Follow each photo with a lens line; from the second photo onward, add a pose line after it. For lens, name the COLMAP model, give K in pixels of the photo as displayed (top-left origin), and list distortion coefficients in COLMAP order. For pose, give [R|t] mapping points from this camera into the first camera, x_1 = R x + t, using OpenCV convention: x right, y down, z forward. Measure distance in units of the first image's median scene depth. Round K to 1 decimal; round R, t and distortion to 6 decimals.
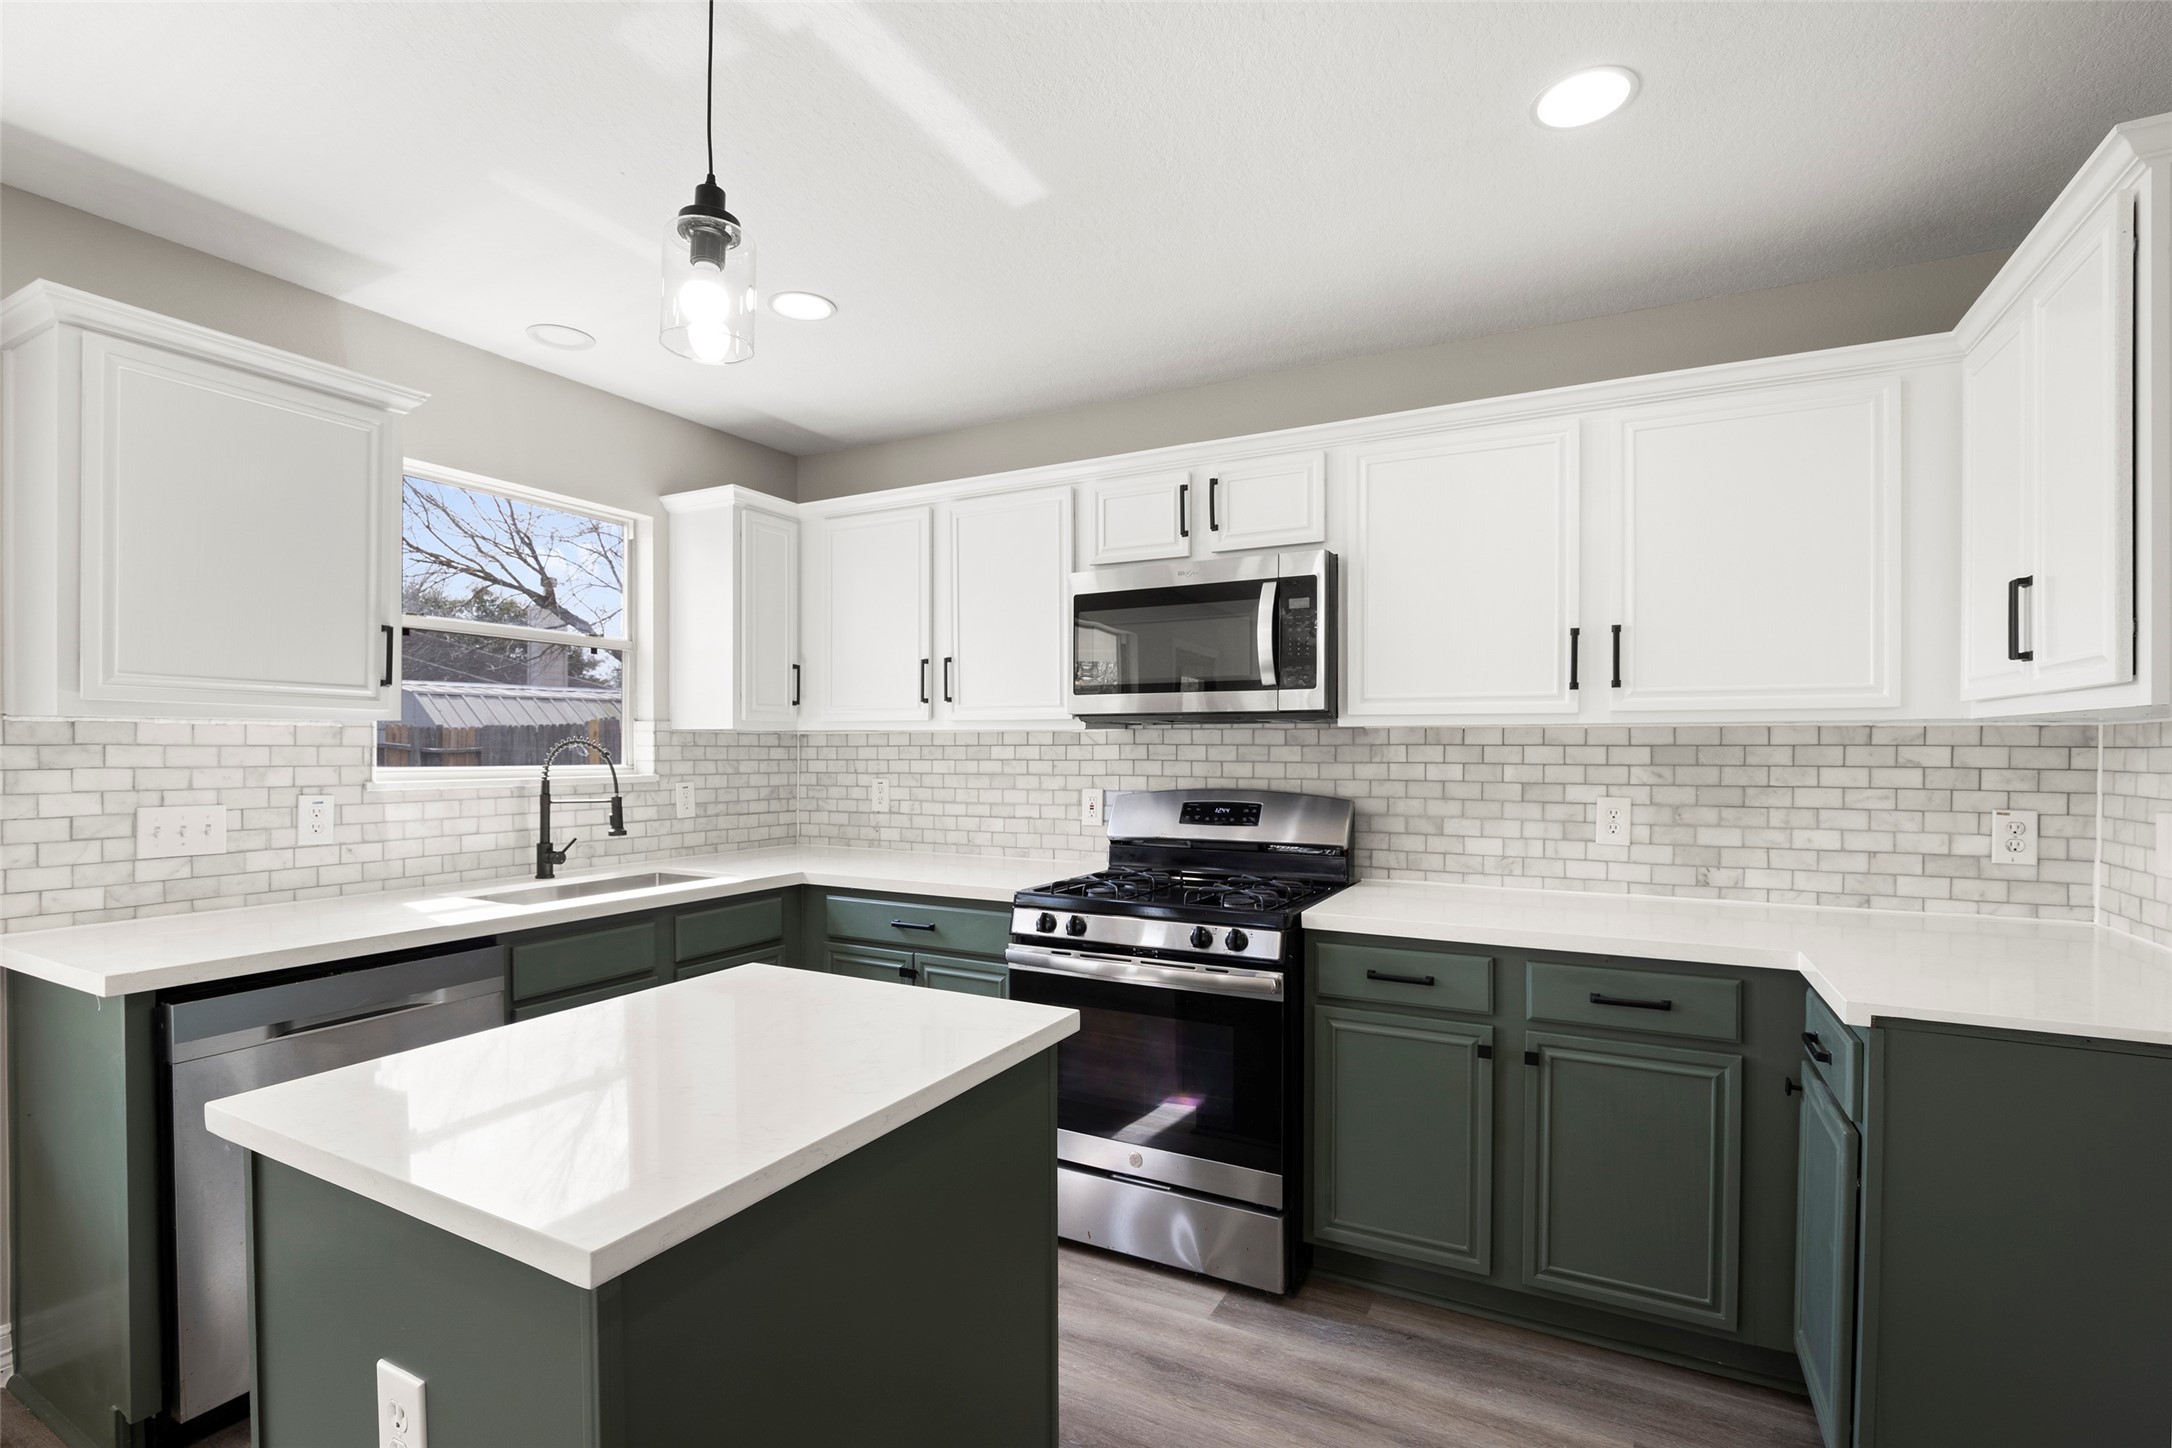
lens RADIAL K [[1002.7, 0, 1082.8], [0, 1002.7, 752.9], [0, 0, 1]] dist [-0.022501, 0.004367]
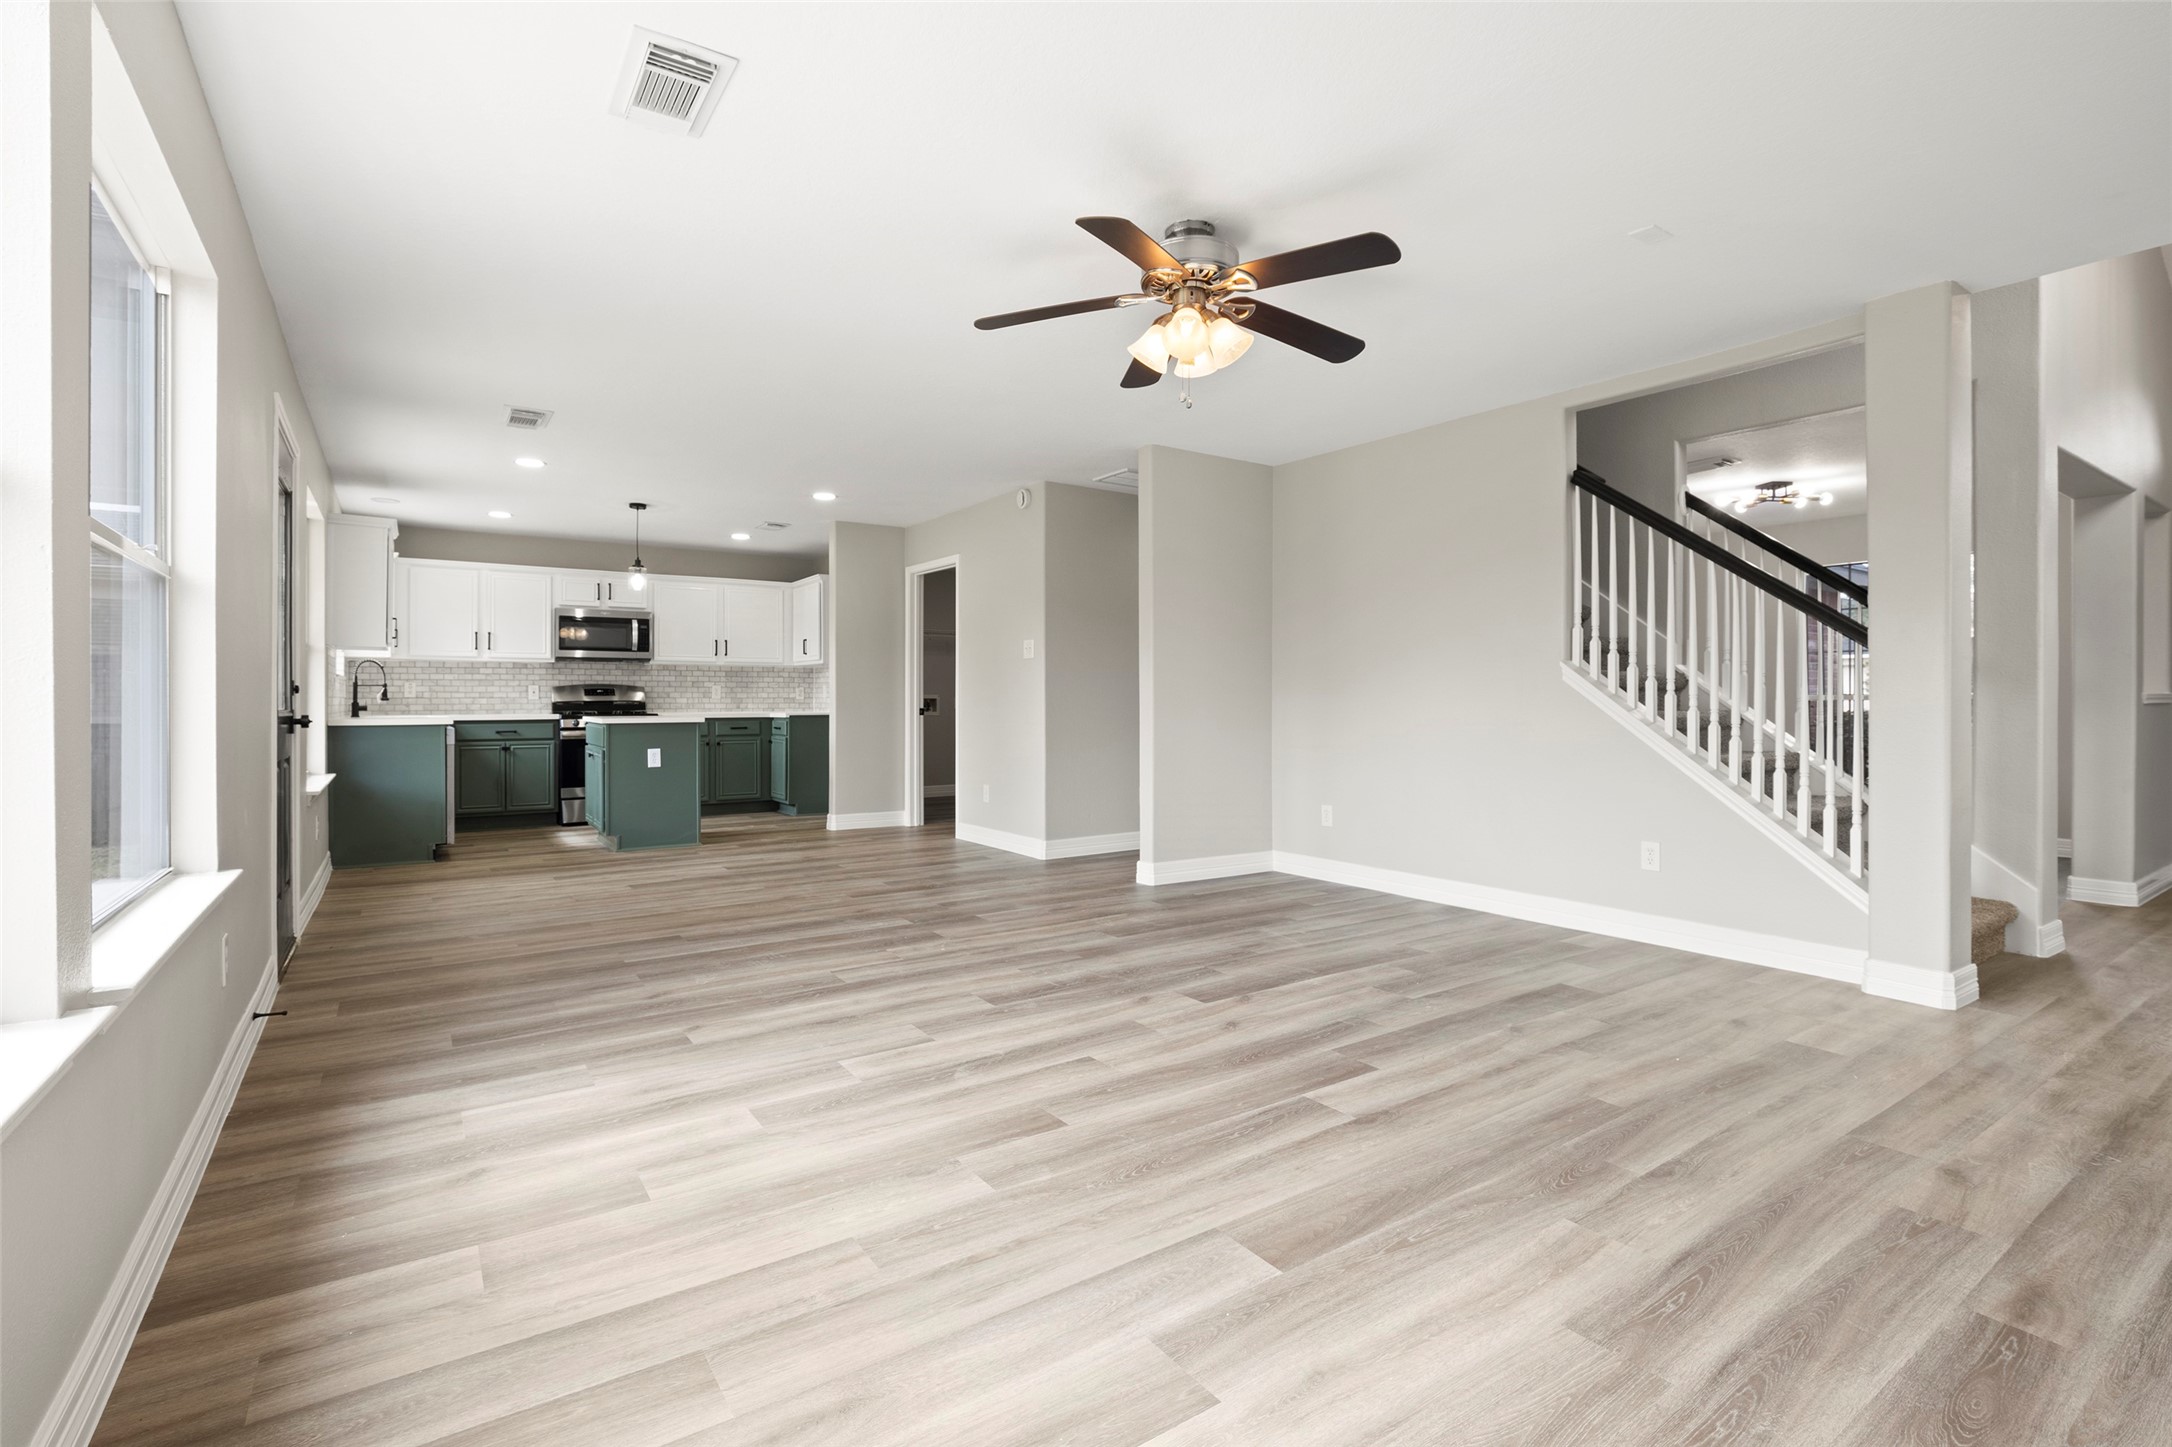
lens RADIAL K [[1002.7, 0, 1073.2], [0, 1002.7, 692.7], [0, 0, 1]] dist [-0.022501, 0.004367]
pose [[0.467050, 0.005228, 0.884216, -1.842227], [0.008033, 0.999916, -0.010155, 0.105406], [-0.884195, 0.011846, 0.466969, -1.636877]]
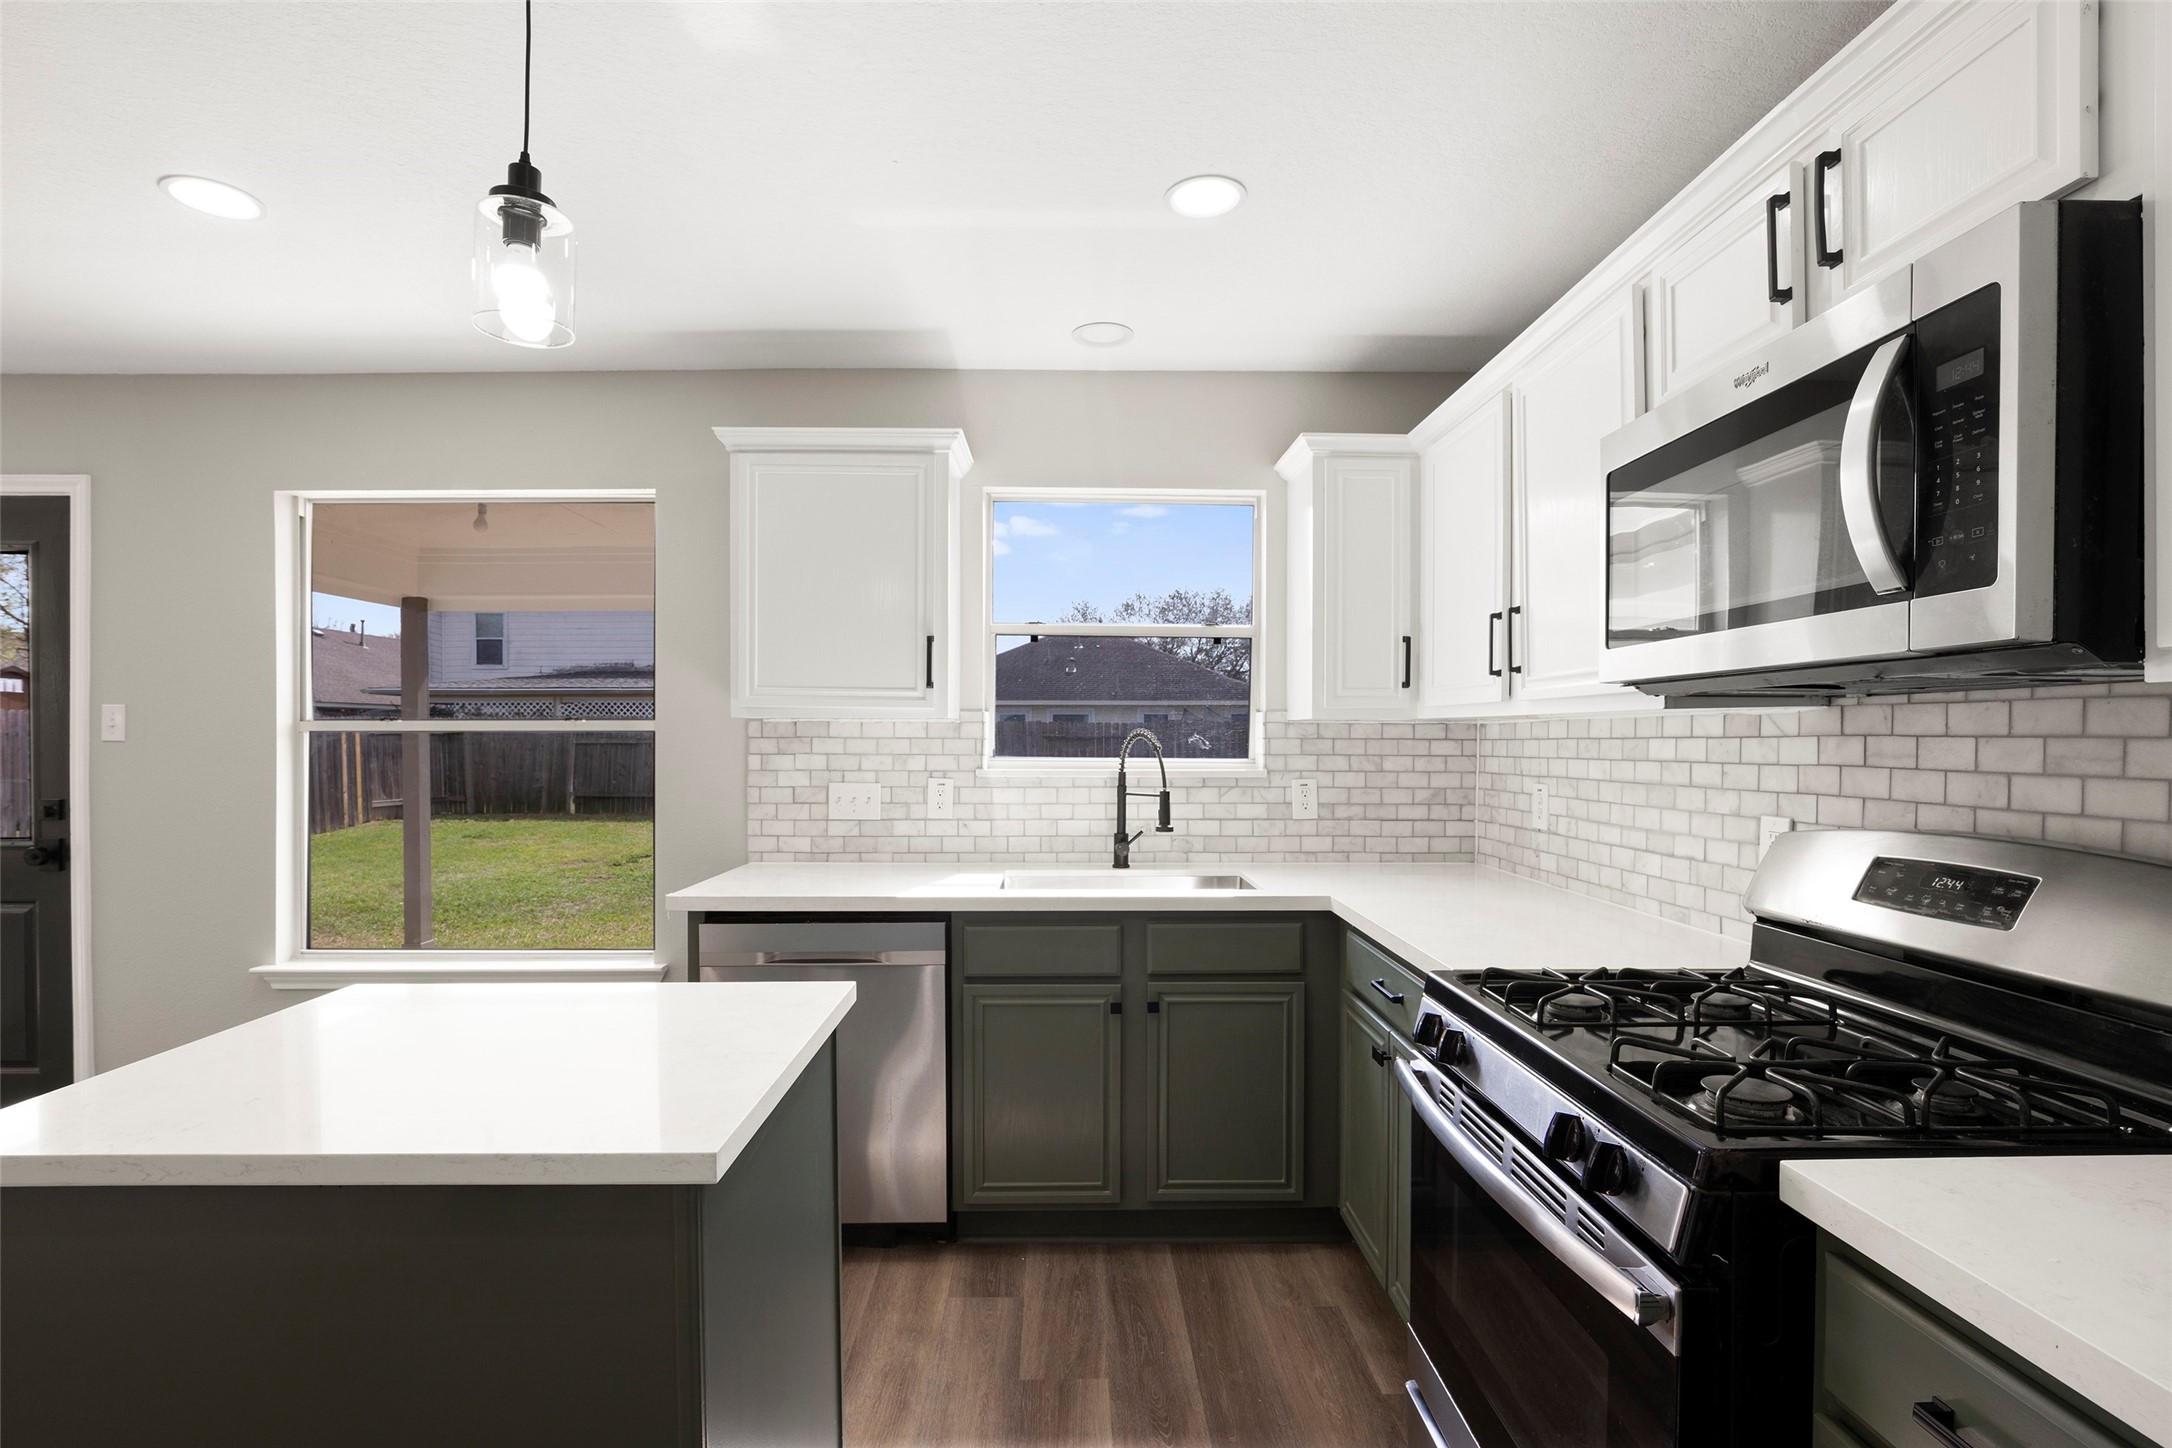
lens RADIAL K [[1002.7, 0, 1081.8], [0, 1002.7, 747.6], [0, 0, 1]] dist [-0.022501, 0.004367]
pose [[0.491703, 0.007784, -0.870728, 0.337697], [-0.006797, 0.999964, 0.005100, -0.002631], [0.870736, 0.003411, 0.491738, 0.457114]]
